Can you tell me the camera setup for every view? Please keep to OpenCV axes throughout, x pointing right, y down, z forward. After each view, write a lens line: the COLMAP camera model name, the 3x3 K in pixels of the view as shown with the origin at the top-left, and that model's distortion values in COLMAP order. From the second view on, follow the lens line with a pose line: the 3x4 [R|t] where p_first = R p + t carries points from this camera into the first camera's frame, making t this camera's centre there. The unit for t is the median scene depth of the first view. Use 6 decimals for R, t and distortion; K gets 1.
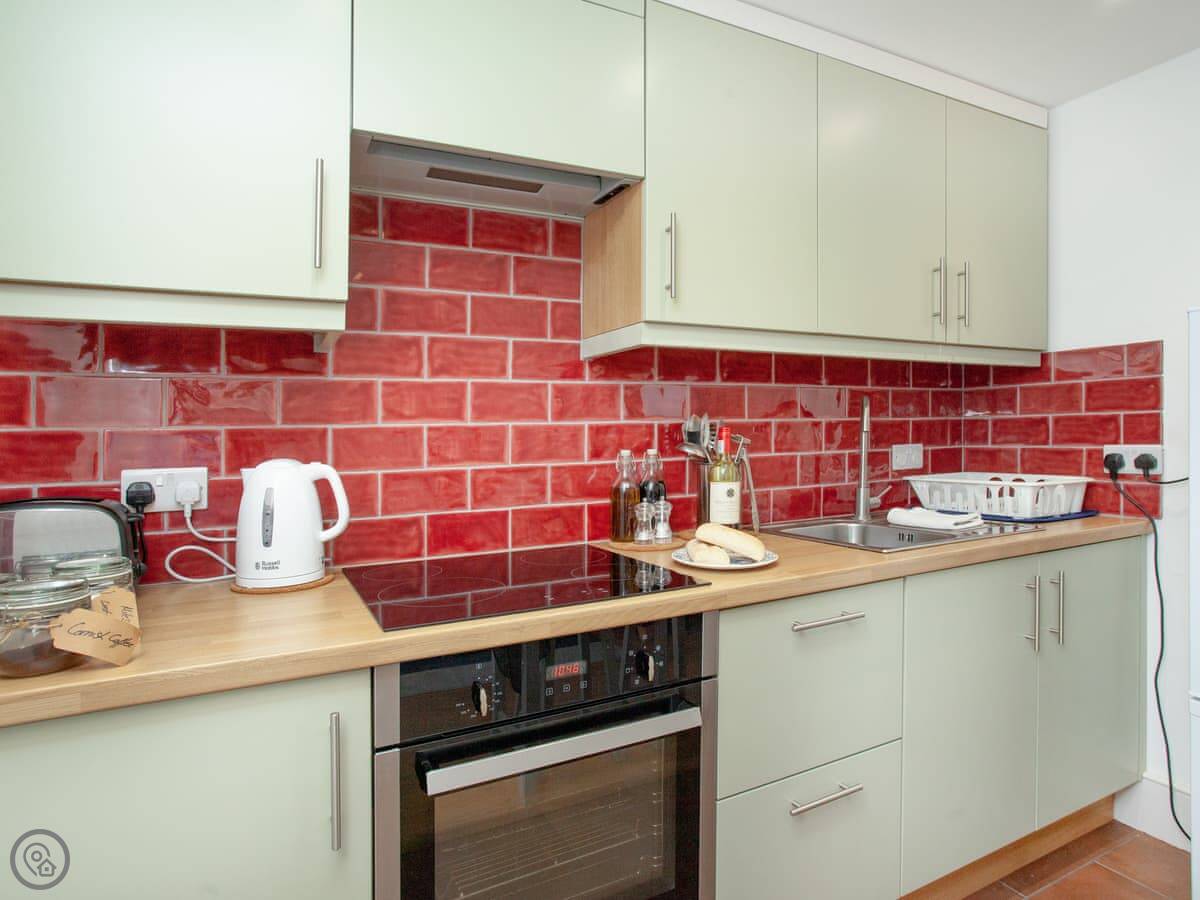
lens RADIAL K [[691.1, 0, 610.9], [0, 691.1, 410.0], [0, 0, 1]] dist [-0.054238, 0.028440]
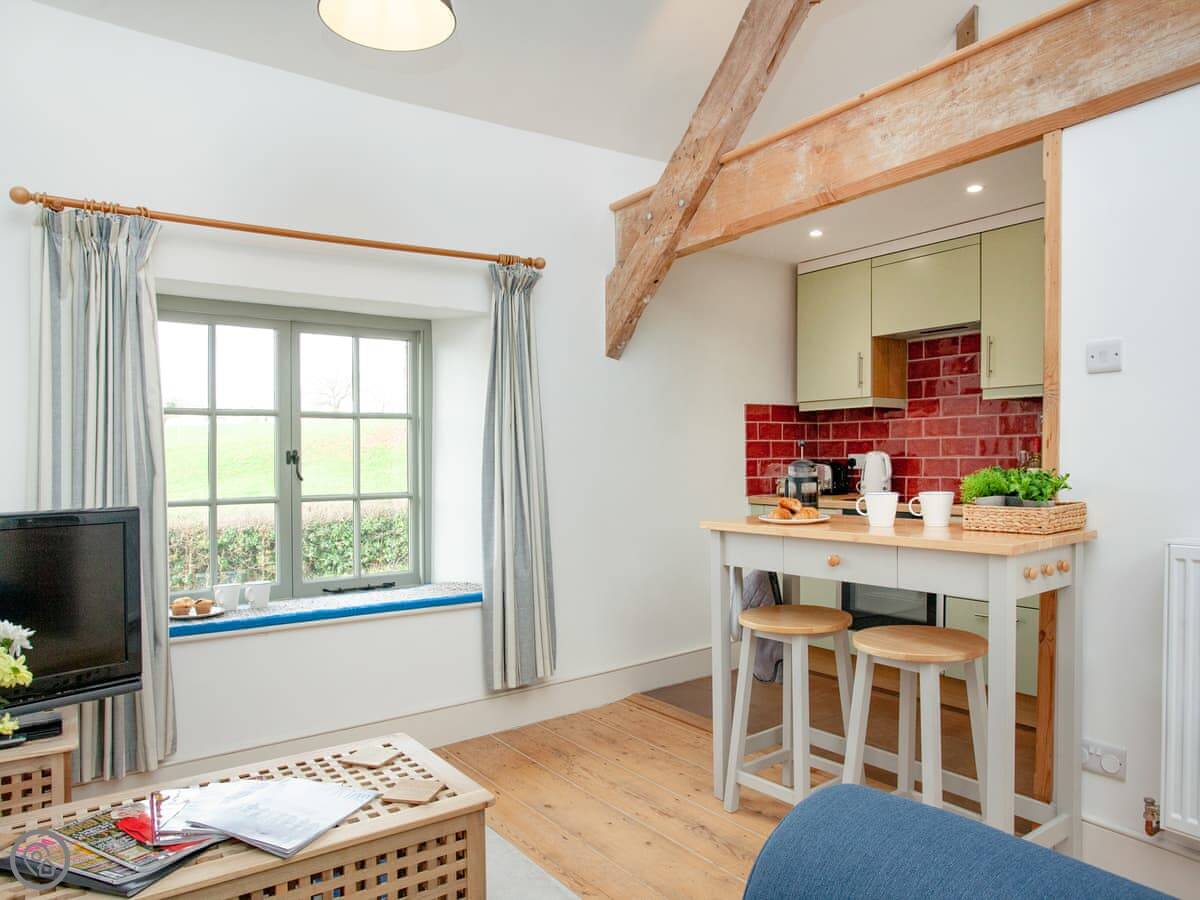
lens RADIAL K [[851.9, 0, 597.0], [0, 851.9, 455.8], [0, 0, 1]] dist [-0.021609, 0.004917]
pose [[0.105997, 0.018925, -0.994186, 2.379803], [0.041331, 0.998871, 0.023421, -0.031883], [0.993507, -0.043574, 0.105095, -0.411412]]
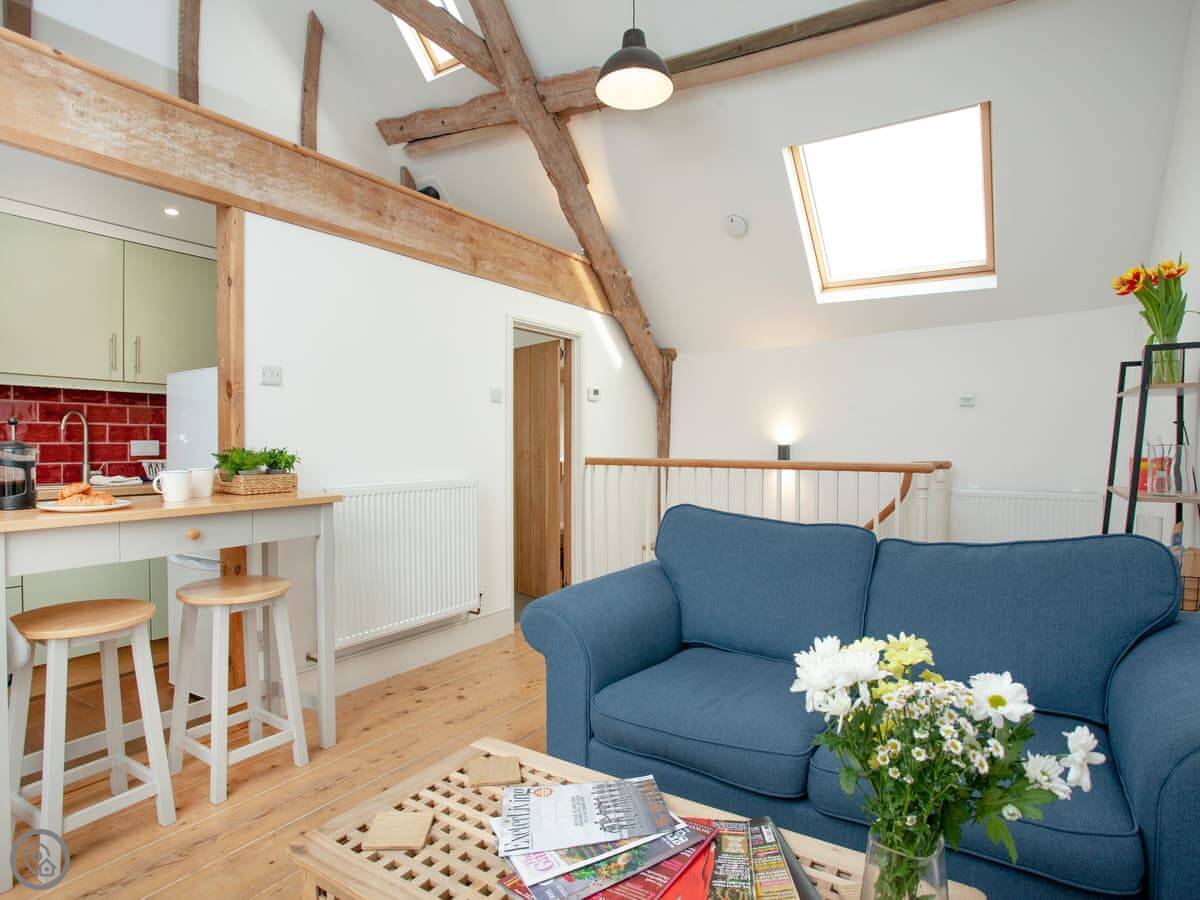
lens RADIAL K [[691.1, 0, 600.4], [0, 691.1, 457.7], [0, 0, 1]] dist [-0.054238, 0.028440]
pose [[0.879126, 0.009998, 0.476484, 0.930121], [-0.032927, 0.998665, 0.039796, -0.014188], [-0.475450, -0.050675, 0.878282, -1.400889]]
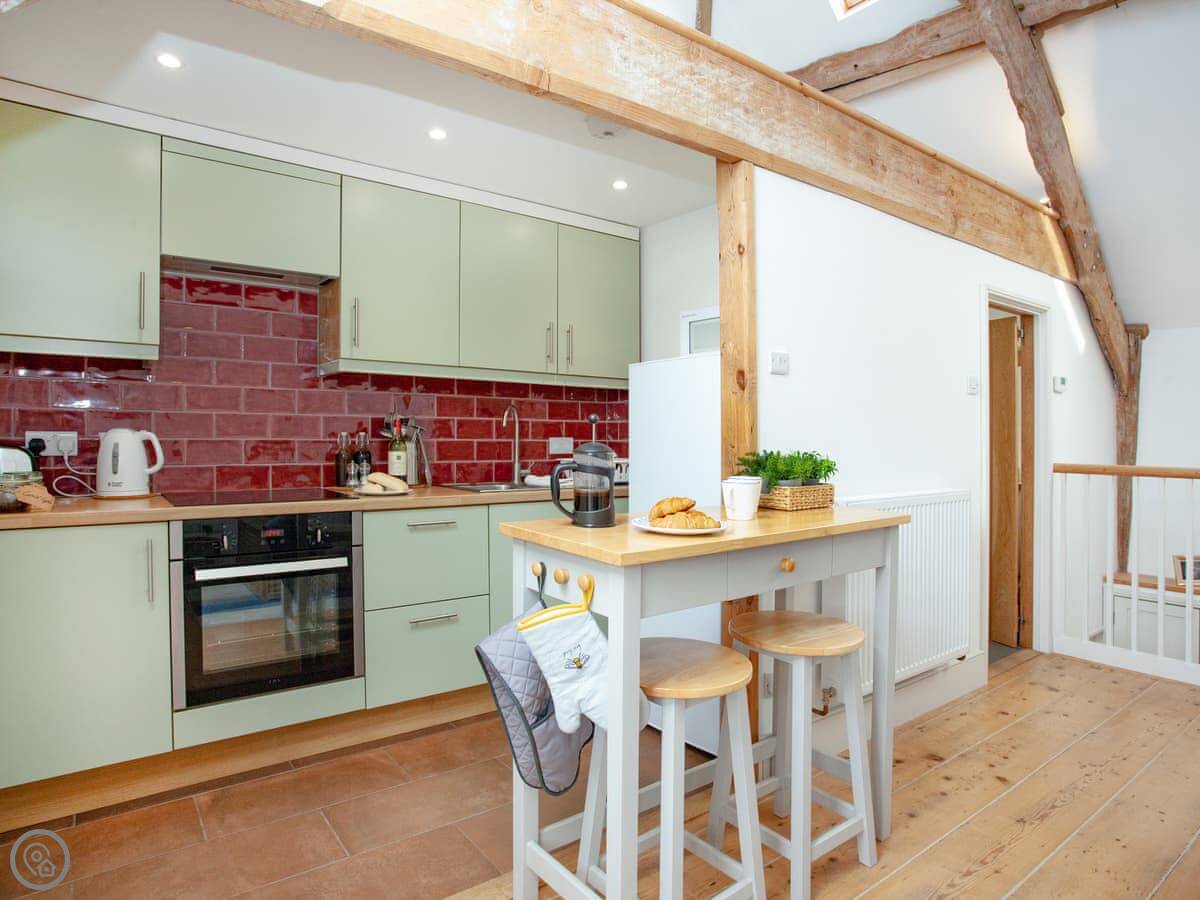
lens RADIAL K [[706.2, 0, 592.4], [0, 706.2, 452.1], [0, 0, 1]] dist [-0.052084, 0.025057]
pose [[0.987579, 0.026494, 0.154872, 0.390379], [-0.034764, 0.998097, 0.050931, -0.000865], [-0.153227, -0.055682, 0.986621, -0.848326]]
